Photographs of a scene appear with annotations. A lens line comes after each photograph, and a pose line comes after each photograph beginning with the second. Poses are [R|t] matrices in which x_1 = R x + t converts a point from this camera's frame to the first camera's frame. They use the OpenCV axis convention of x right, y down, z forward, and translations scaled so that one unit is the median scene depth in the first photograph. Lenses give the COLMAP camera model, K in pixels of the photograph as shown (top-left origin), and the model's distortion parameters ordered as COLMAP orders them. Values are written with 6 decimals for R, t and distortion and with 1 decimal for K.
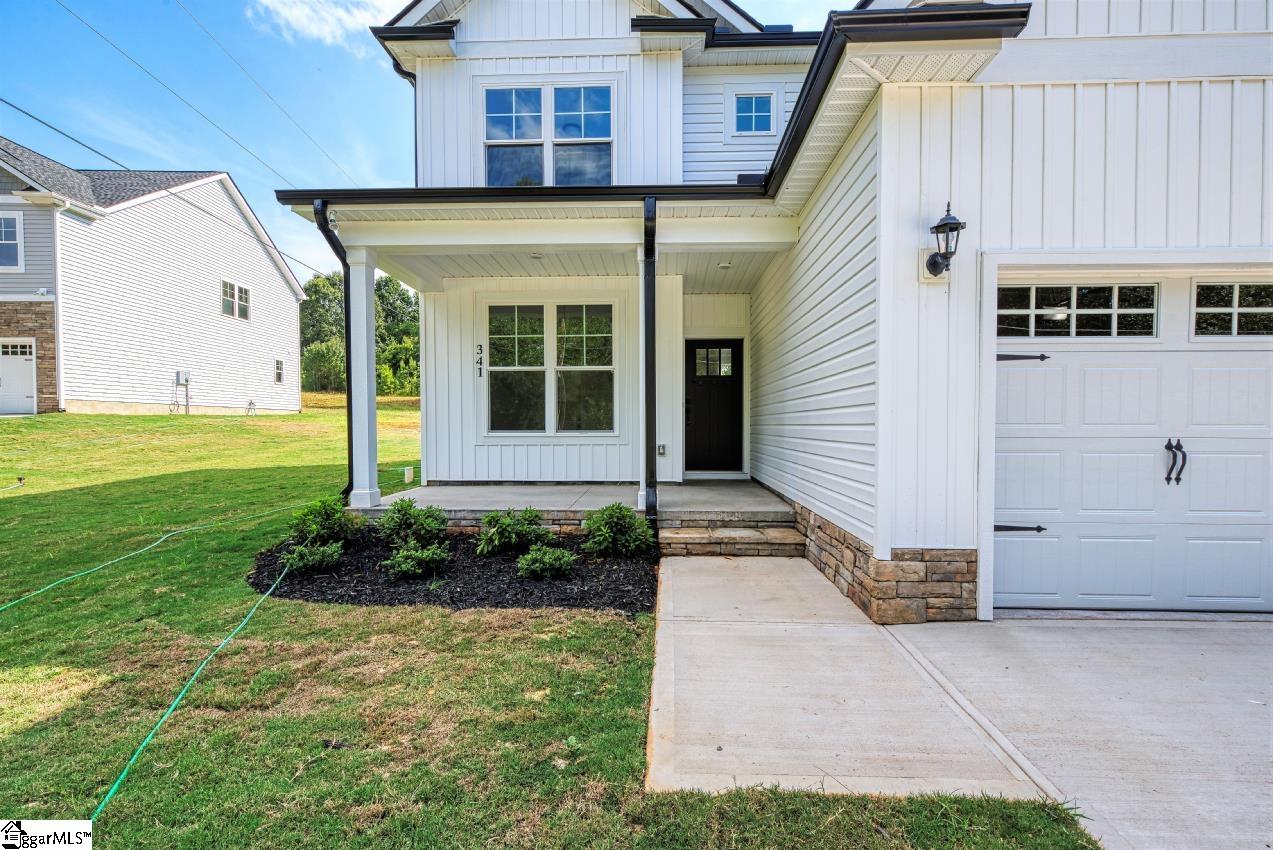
lens RADIAL K [[551.9, 0, 637.3], [0, 551.9, 439.3], [0, 0, 1]] dist [-0.000415, -0.000175]
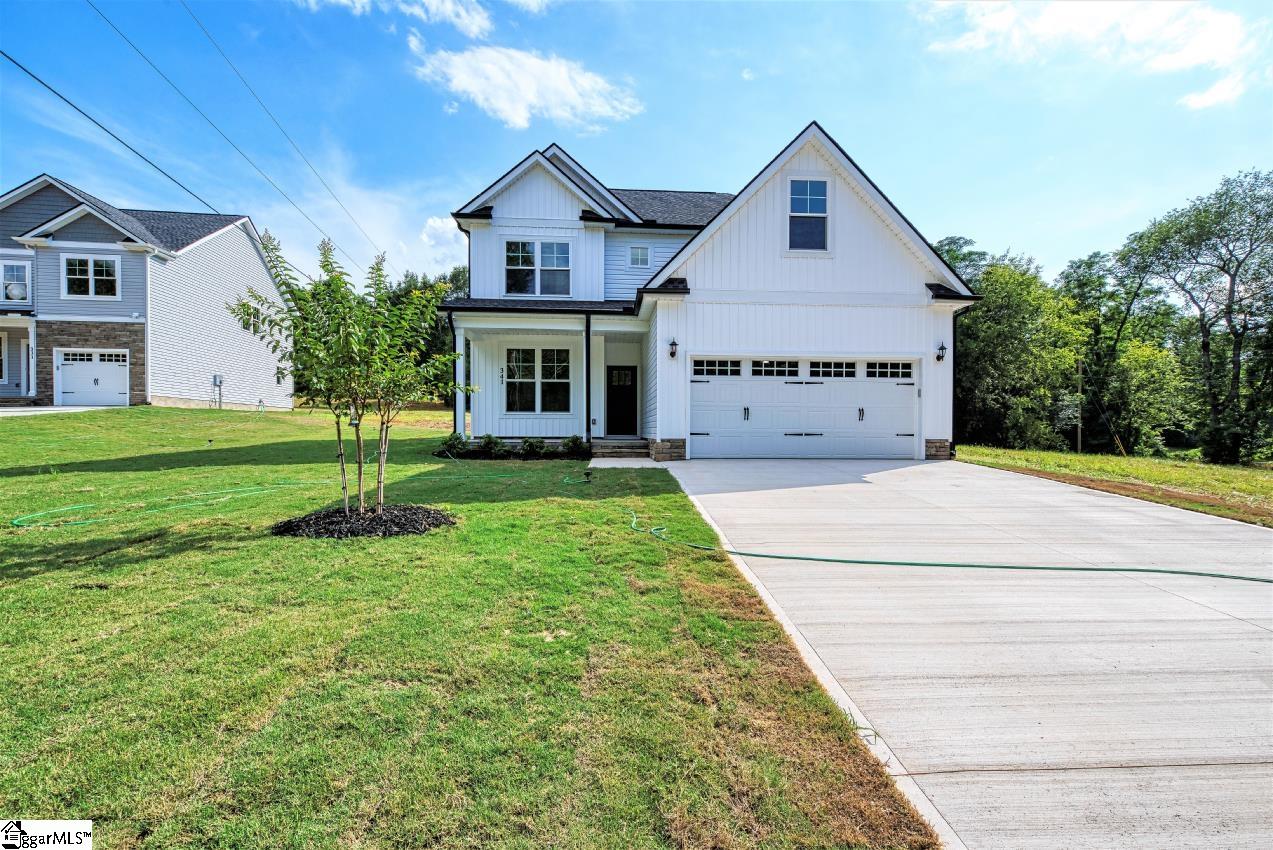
lens RADIAL K [[543.1, 0, 643.7], [0, 543.1, 436.5], [0, 0, 1]] dist [0.000866, -0.000860]
pose [[0.992237, 0.002147, 0.124339, -0.021595], [-0.000130, 0.999868, -0.016226, 0.107214], [-0.124358, 0.016084, 0.992107, -1.002793]]
